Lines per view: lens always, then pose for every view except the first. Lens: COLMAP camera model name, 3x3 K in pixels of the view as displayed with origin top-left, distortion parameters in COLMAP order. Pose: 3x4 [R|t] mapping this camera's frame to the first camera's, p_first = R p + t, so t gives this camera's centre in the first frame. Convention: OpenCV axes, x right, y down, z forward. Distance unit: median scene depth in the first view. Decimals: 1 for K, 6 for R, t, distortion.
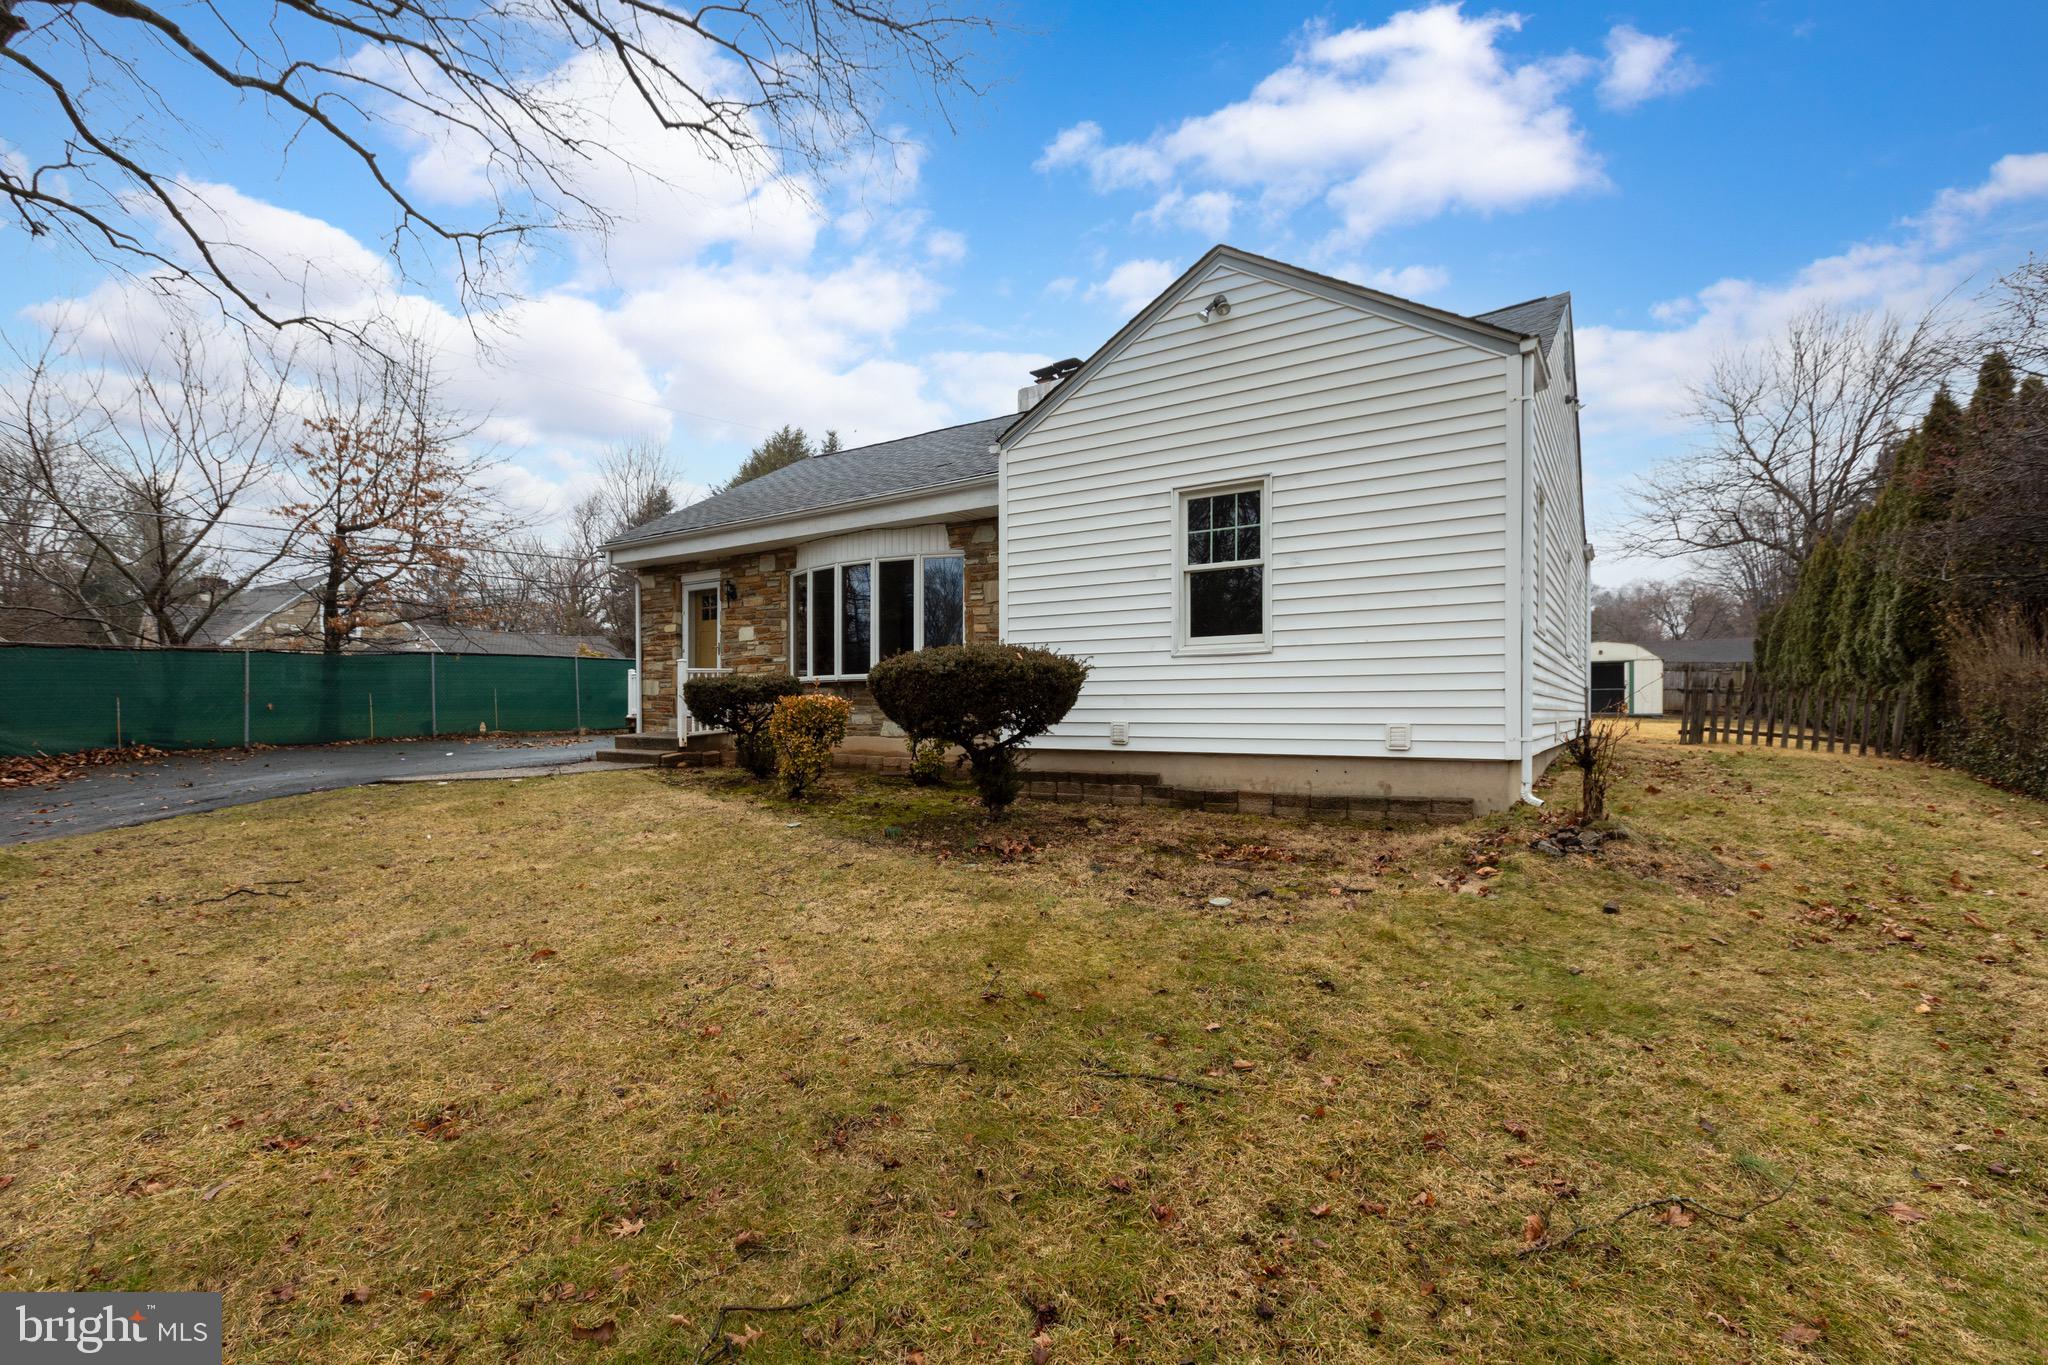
lens RADIAL K [[932.2, 0, 999.1], [0, 932.2, 720.9], [0, 0, 1]] dist [-0.002424, -0.000652]
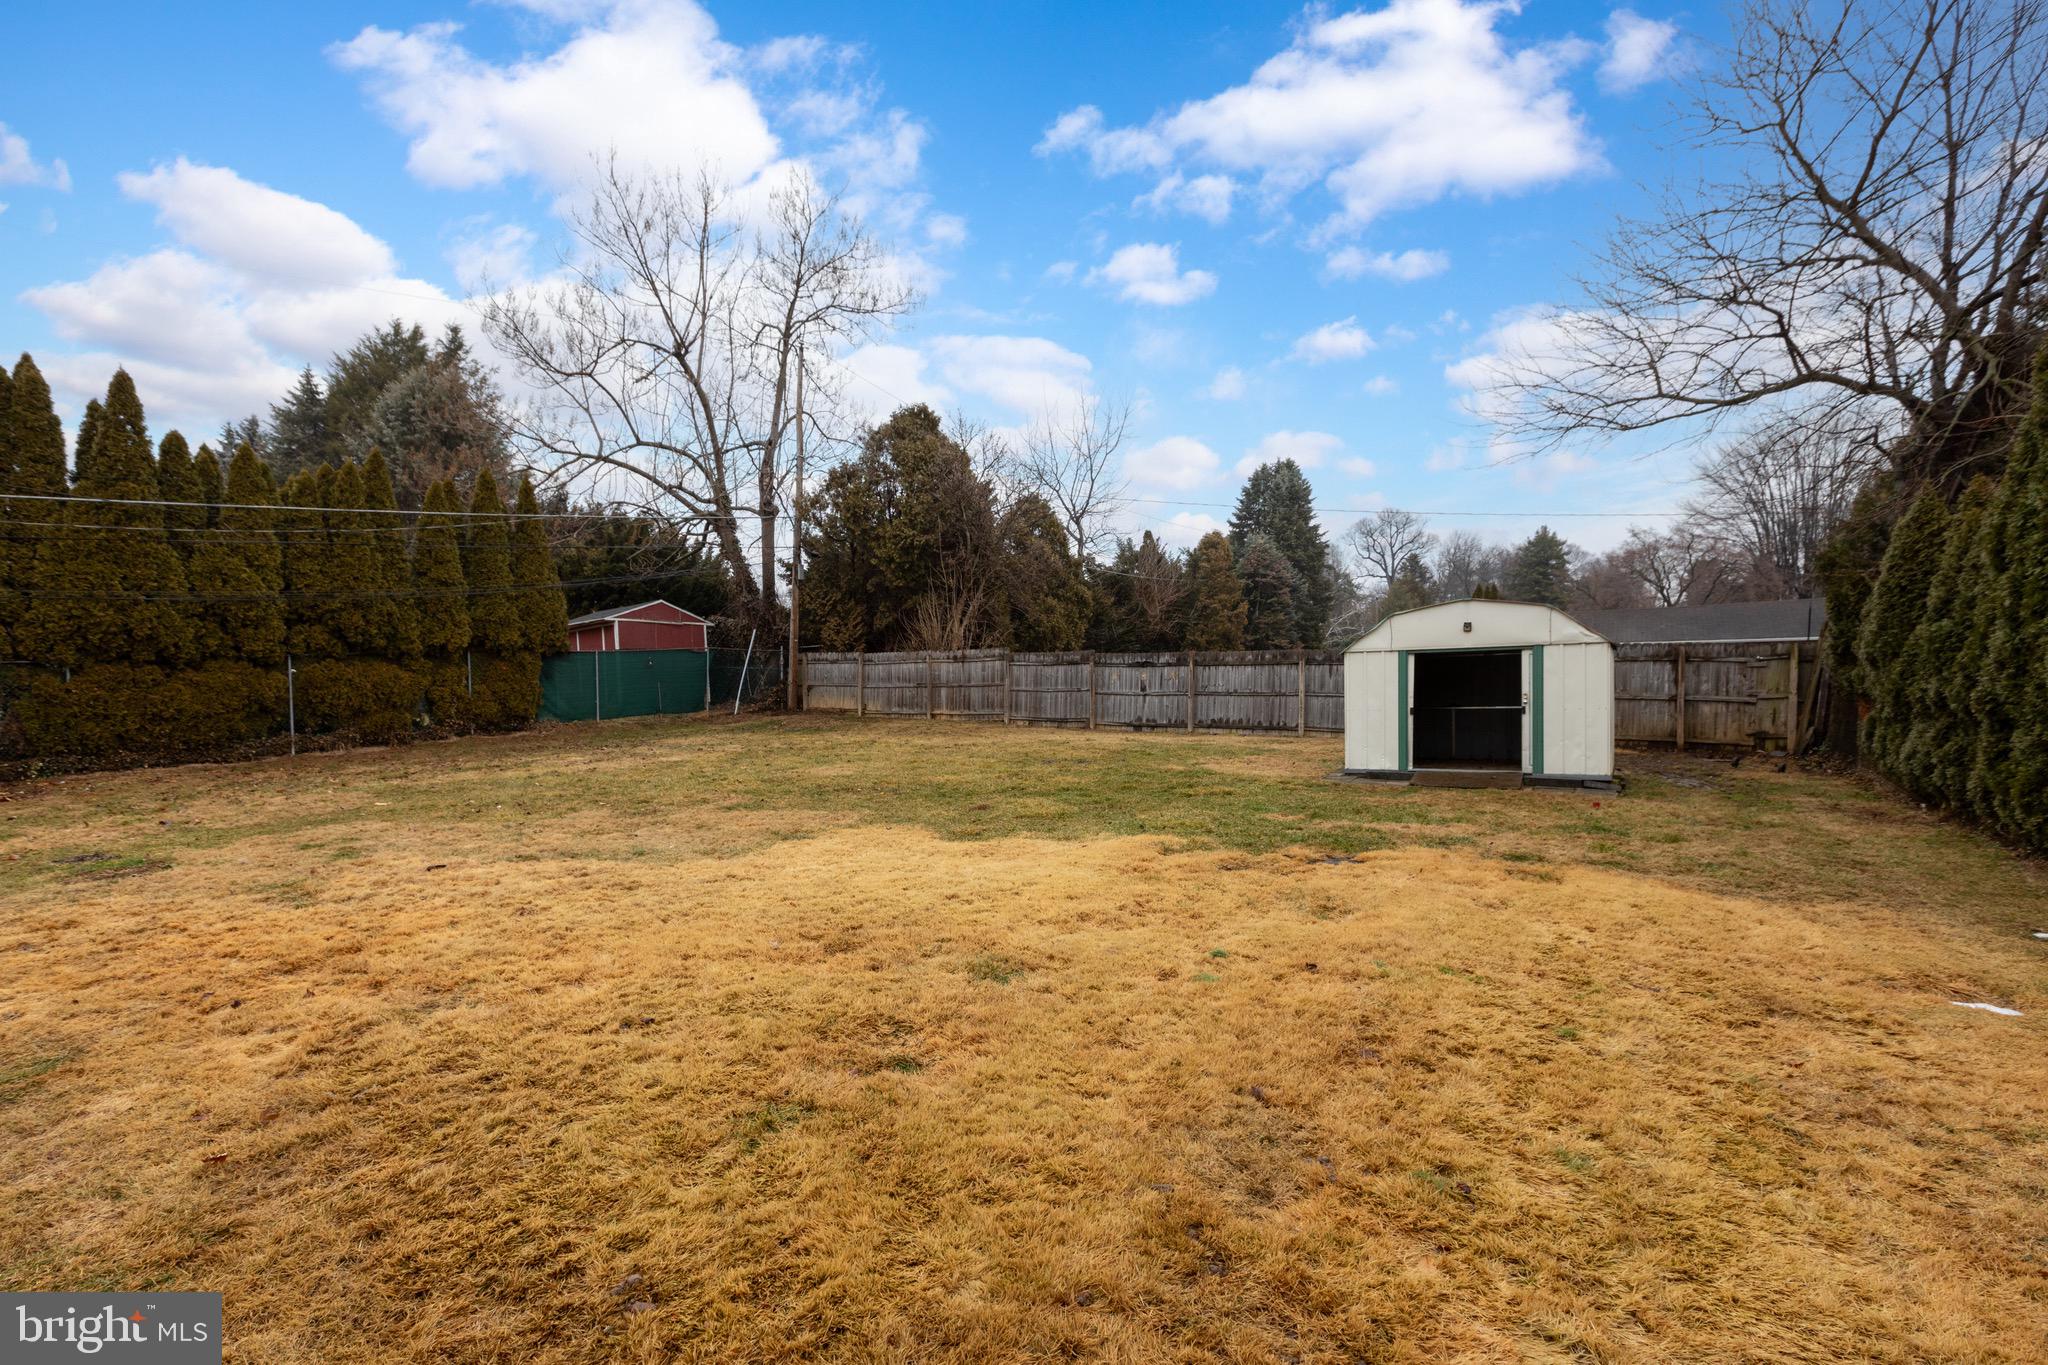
lens RADIAL K [[932.2, 0, 990.1], [0, 932.2, 722.1], [0, 0, 1]] dist [-0.002424, -0.000652]
pose [[0.999868, -0.014933, -0.006431, 0.973450], [0.015054, 0.999702, 0.019194, -0.094634], [0.006142, -0.019288, 0.999795, 1.295906]]
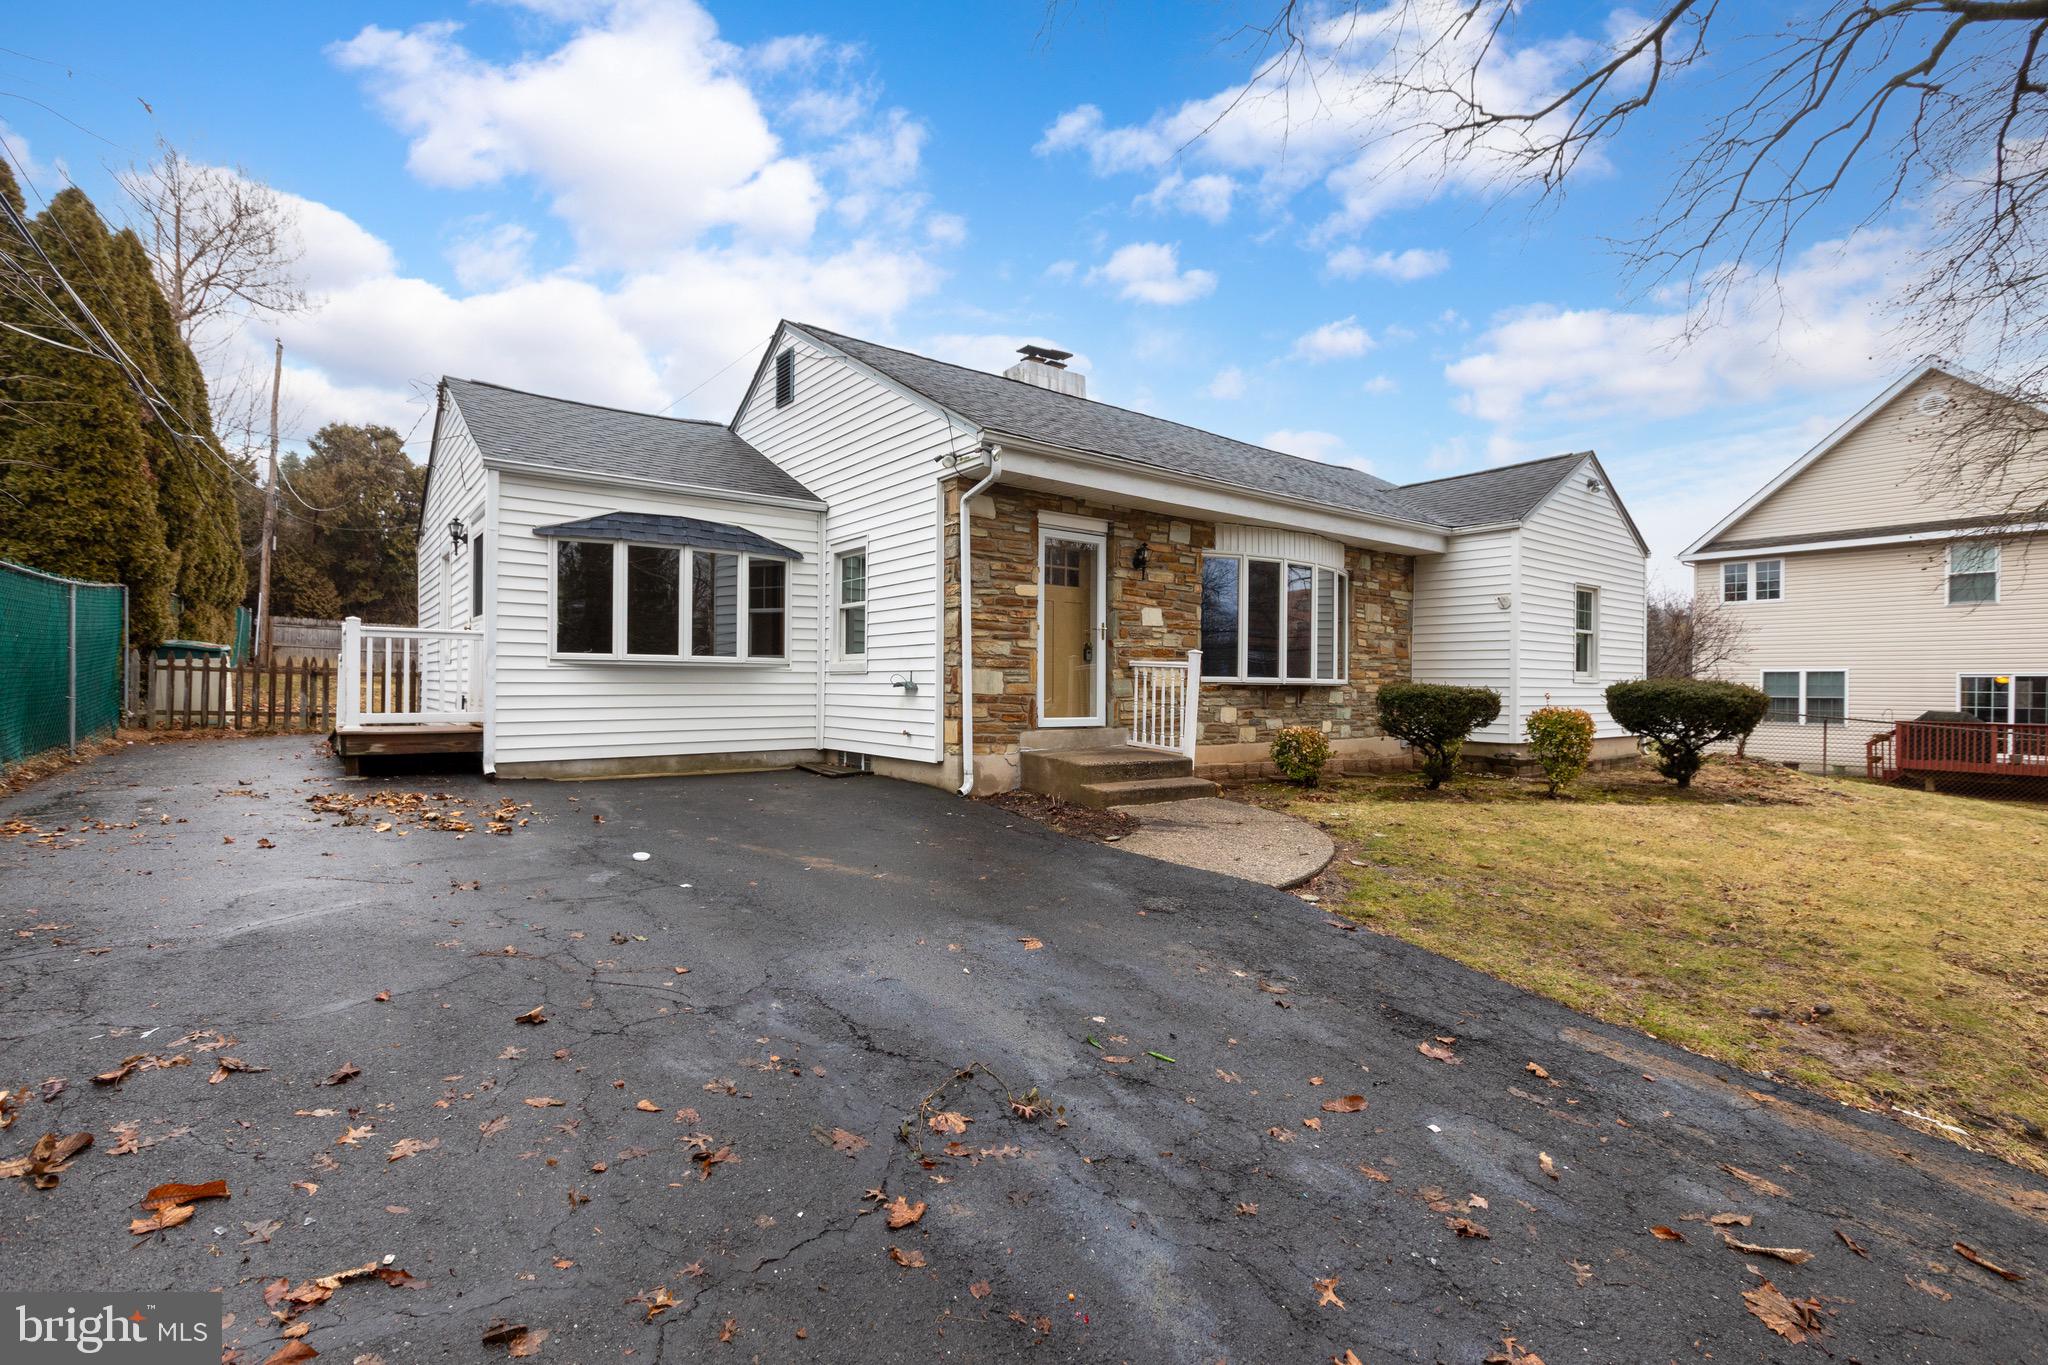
lens RADIAL K [[932.2, 0, 1016.0], [0, 932.2, 690.4], [0, 0, 1]] dist [-0.002424, -0.000652]
pose [[0.305476, -0.001598, 0.952199, -1.089324], [-0.000759, 0.999998, 0.001921, -0.036583], [-0.952200, -0.001309, 0.305474, 0.919418]]
